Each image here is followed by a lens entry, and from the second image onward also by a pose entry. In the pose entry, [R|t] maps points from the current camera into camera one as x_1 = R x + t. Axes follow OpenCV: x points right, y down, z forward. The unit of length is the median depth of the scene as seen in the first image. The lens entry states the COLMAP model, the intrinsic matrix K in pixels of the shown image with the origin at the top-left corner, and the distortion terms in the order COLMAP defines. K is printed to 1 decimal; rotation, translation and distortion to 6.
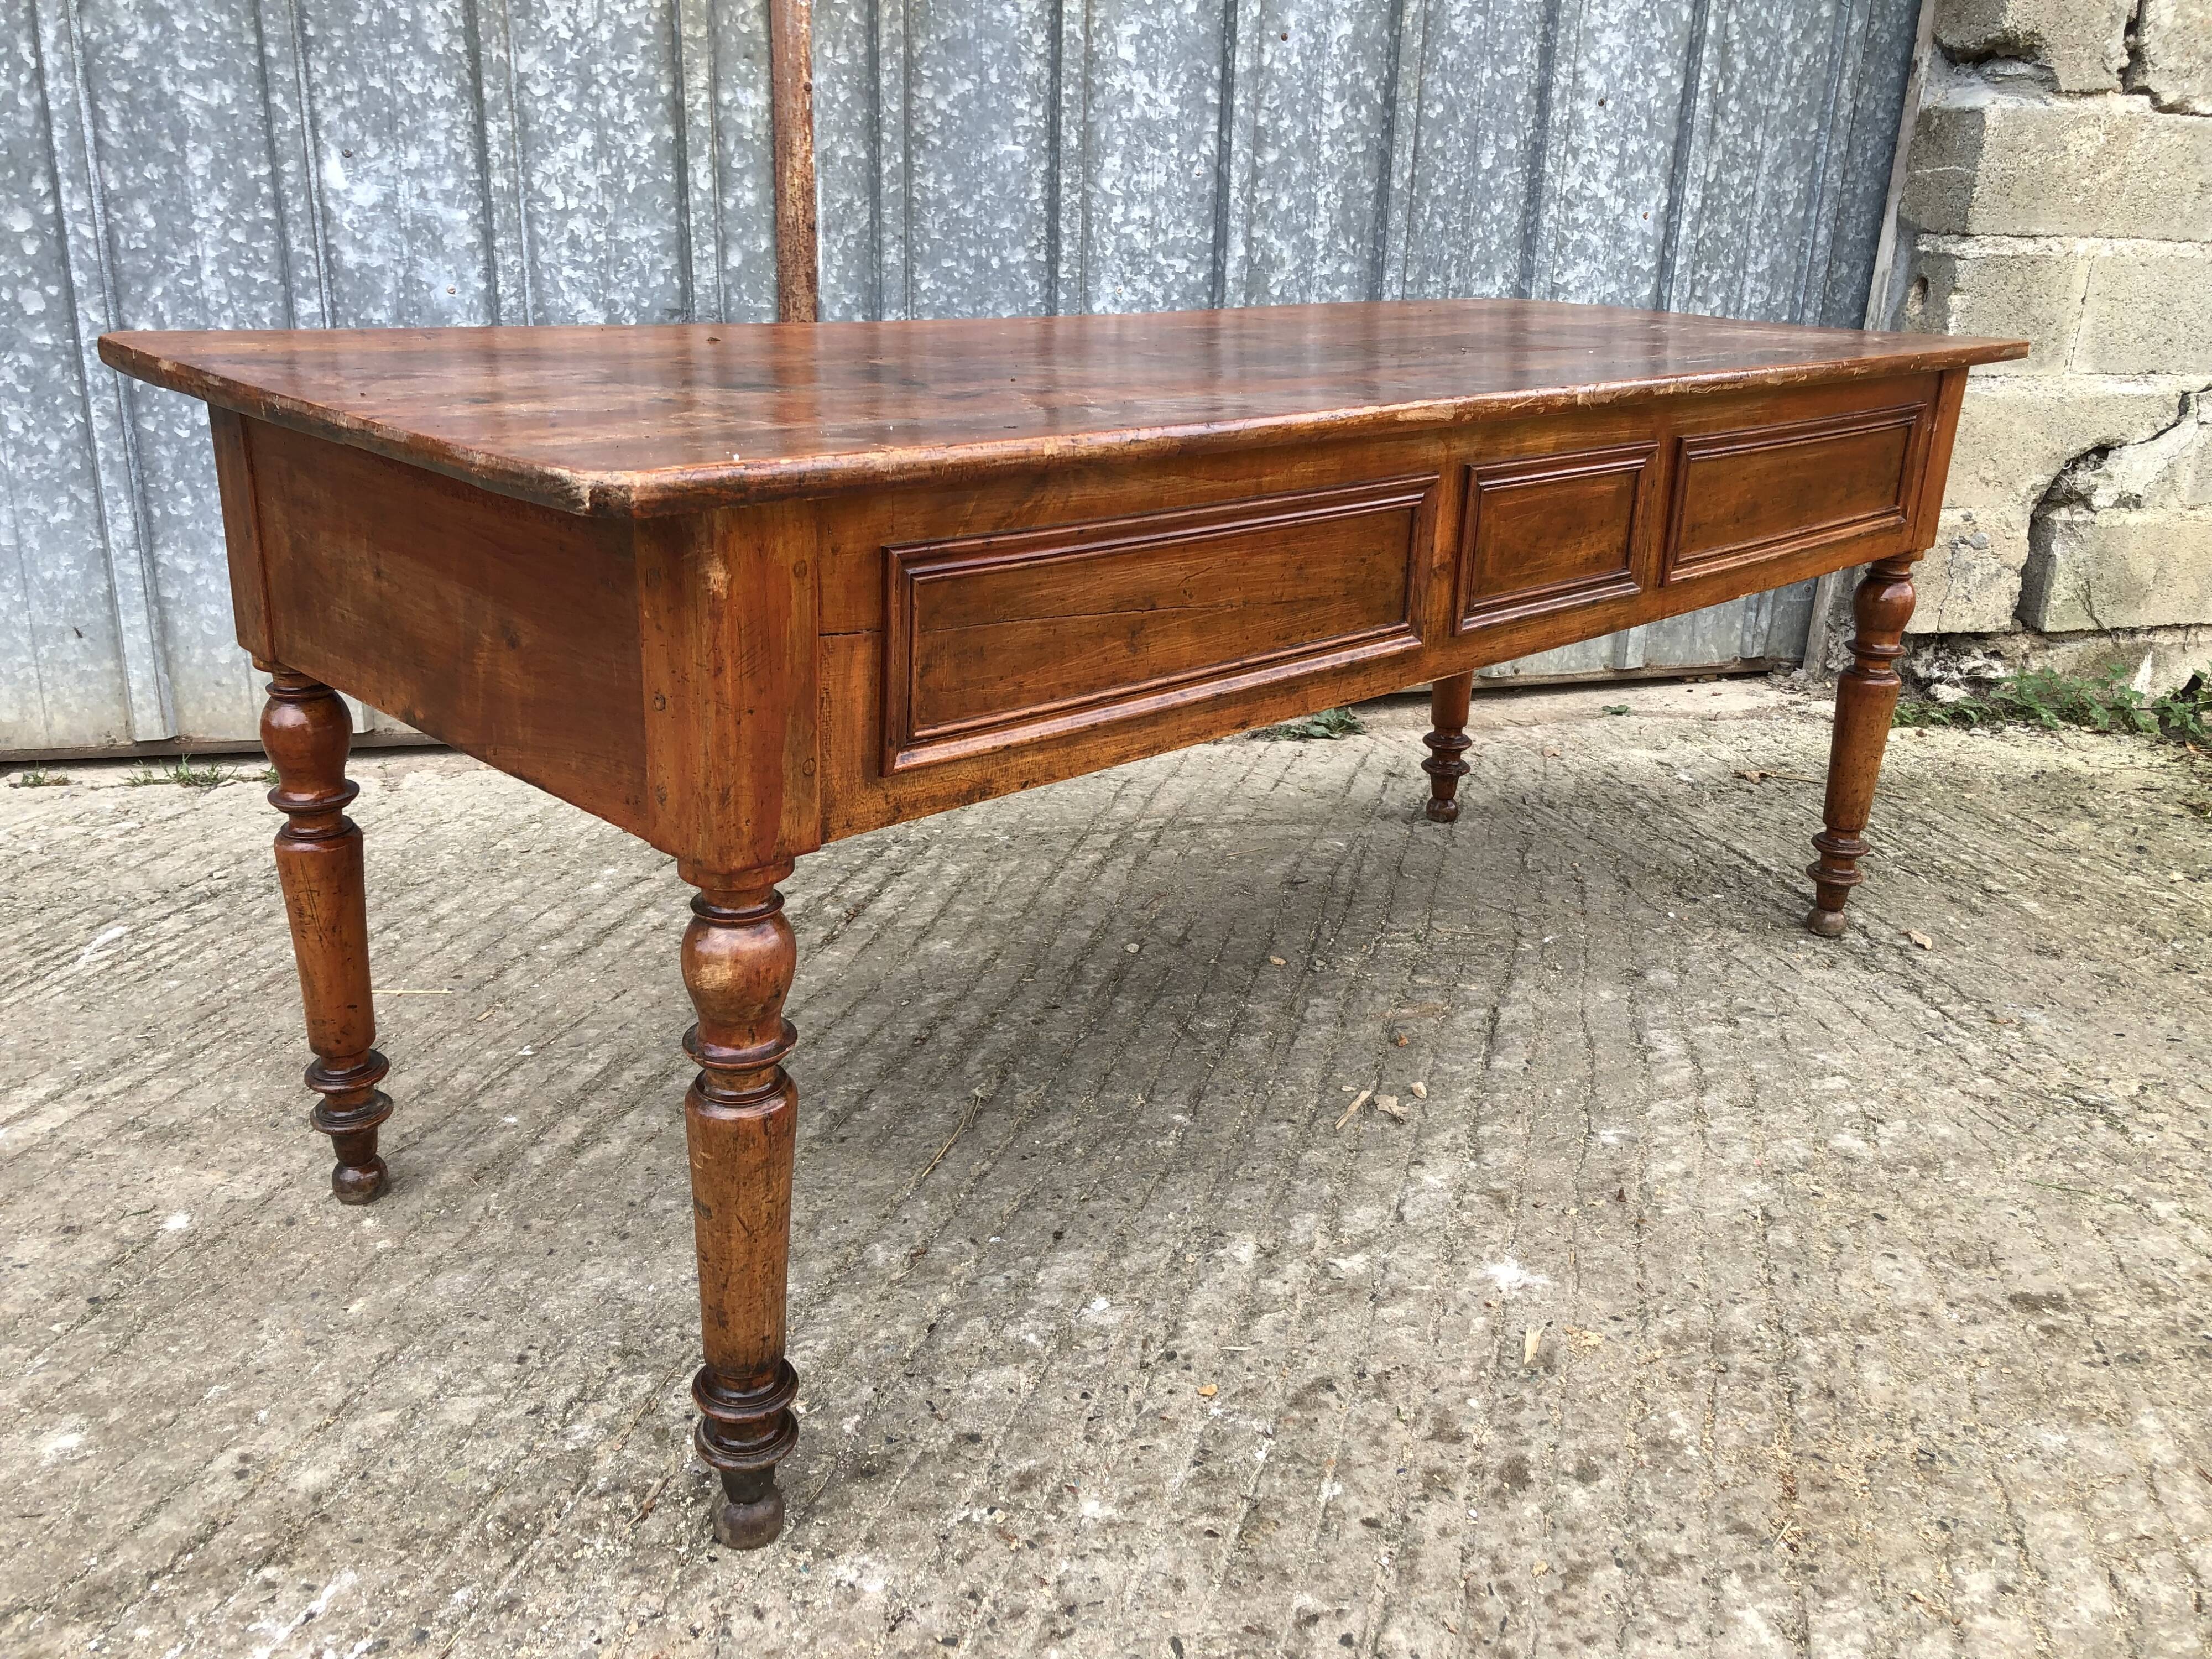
lens RADIAL K [[1816.4, 0, 1104.2], [0, 1816.4, 794.0], [0, 0, 1]] dist [0.013950, 0.005000]
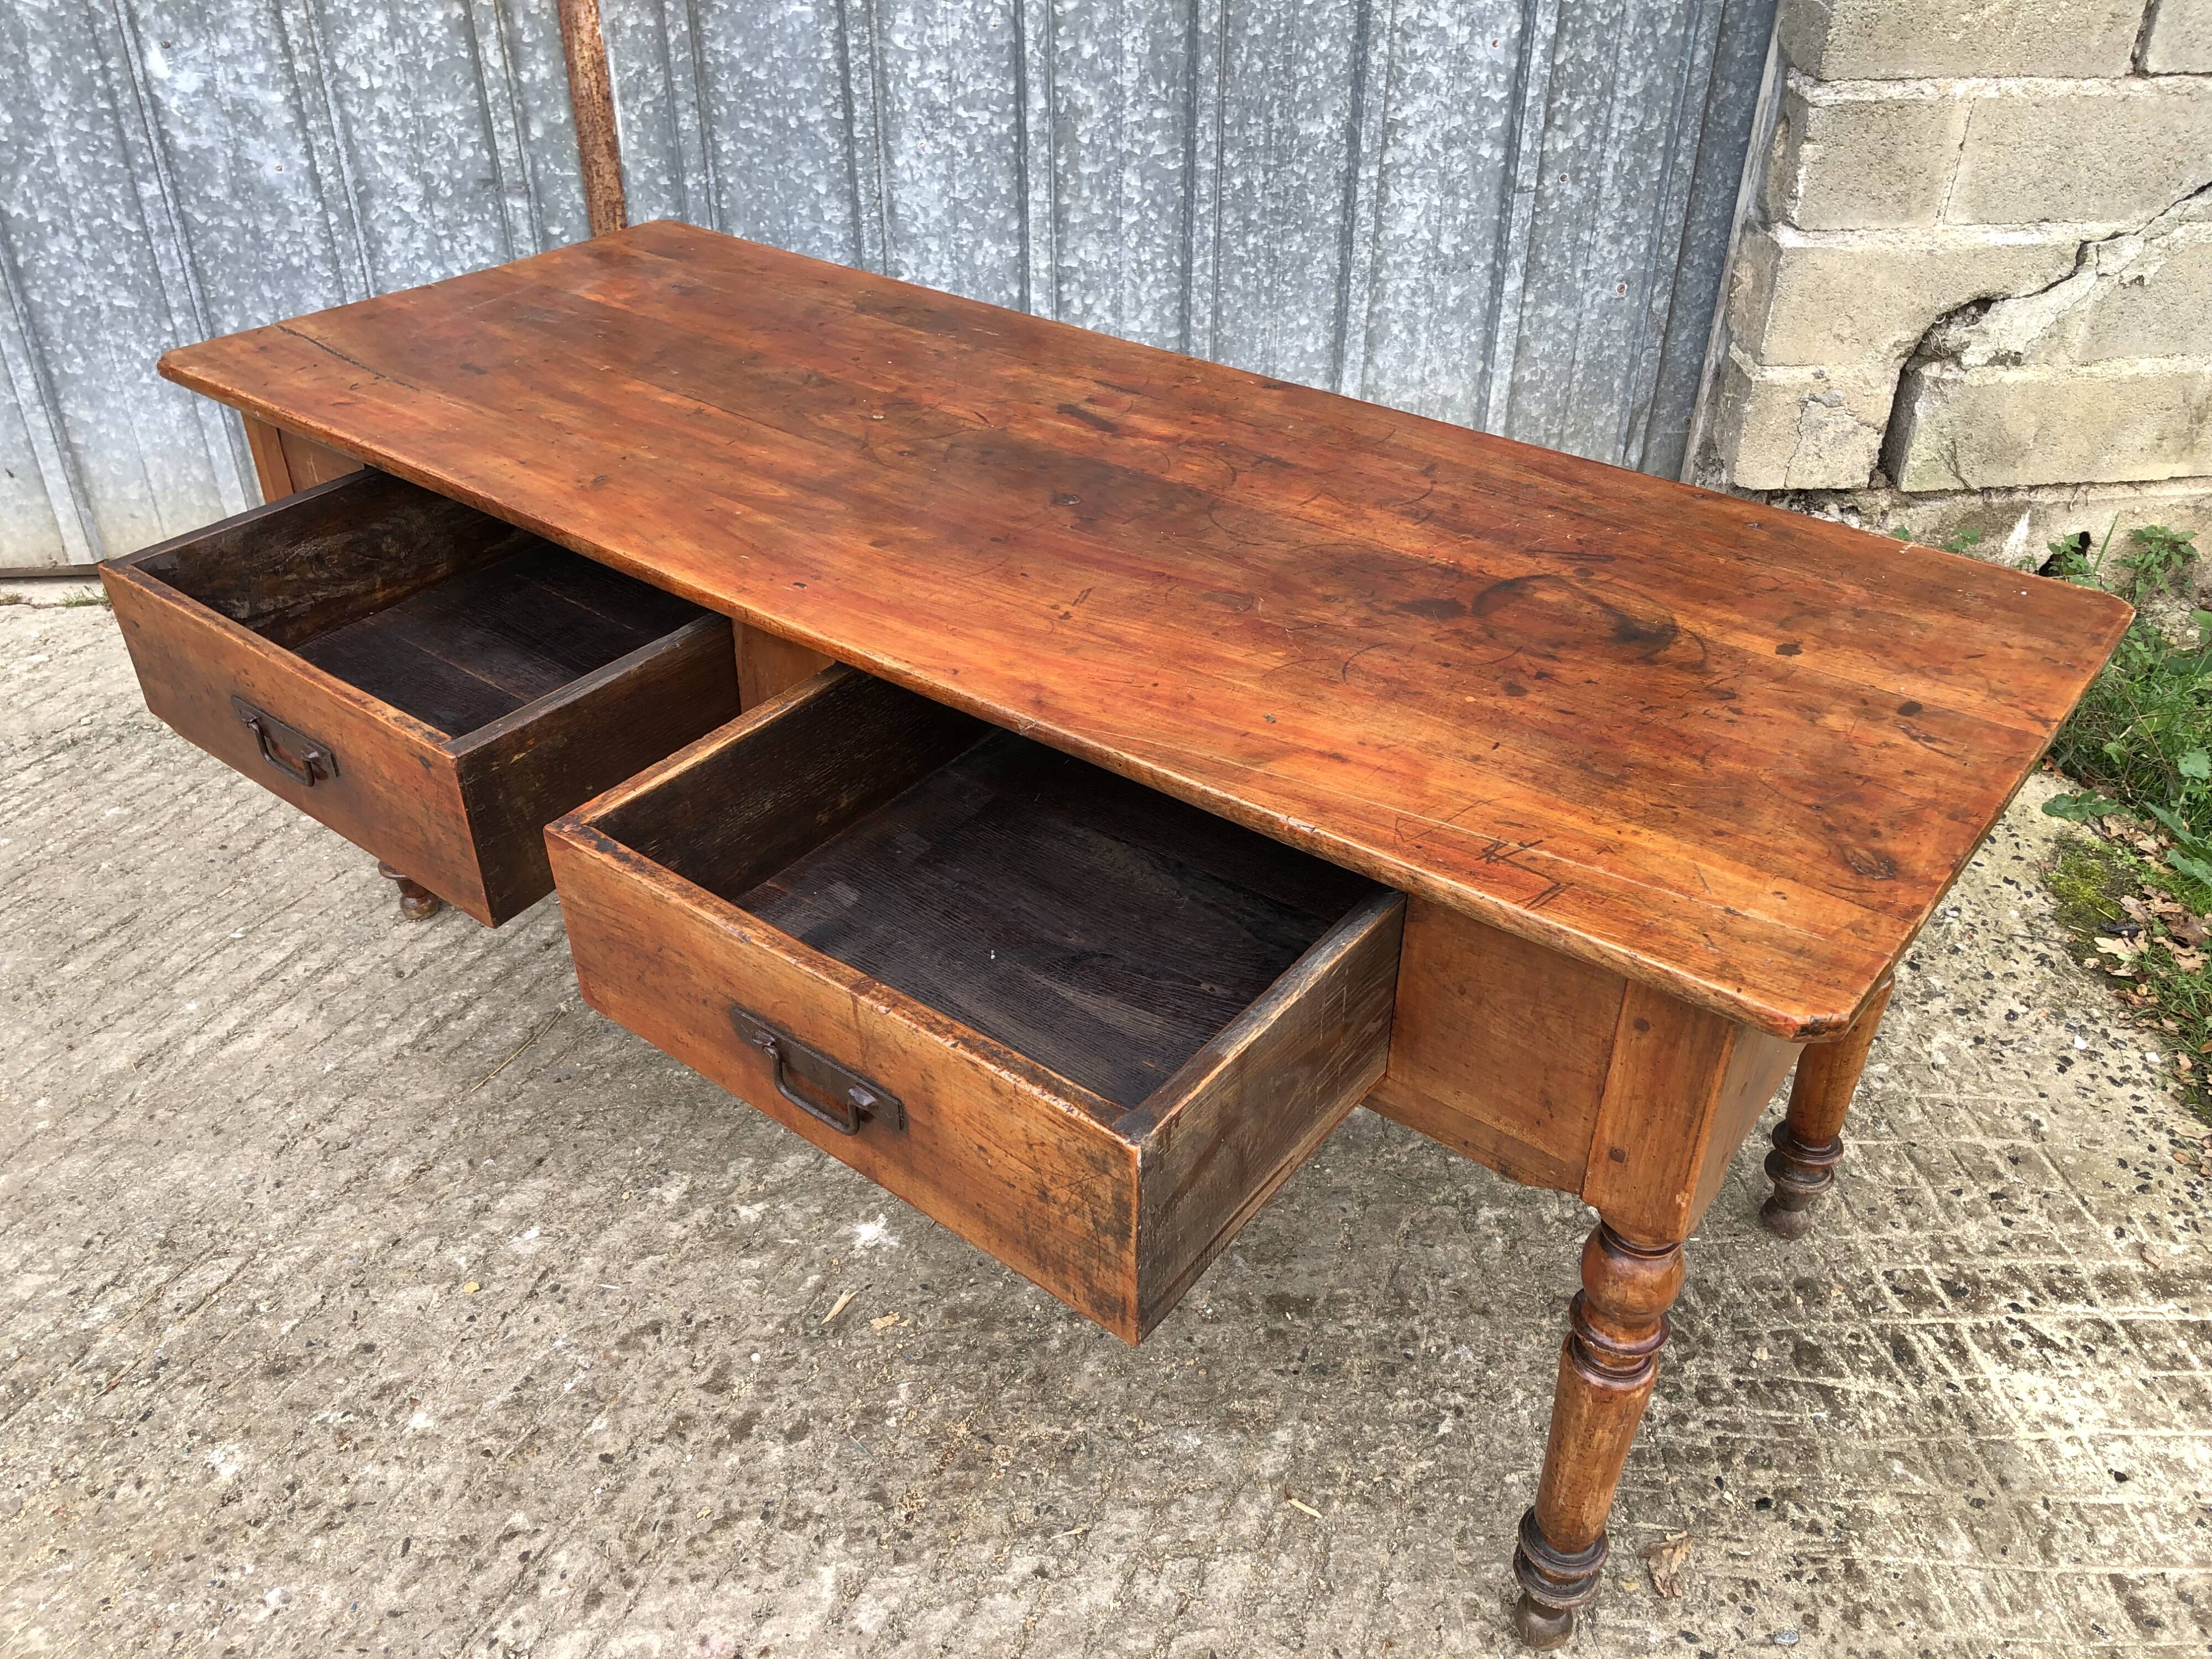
lens RADIAL K [[1816.4, 0, 1100.0], [0, 1816.4, 802.9], [0, 0, 1]] dist [0.013950, 0.005000]
pose [[0.984853, 0.067827, -0.159576, 0.304259], [-0.027396, 0.969626, 0.243054, -0.176767], [0.171215, -0.235001, 0.956797, -0.043001]]
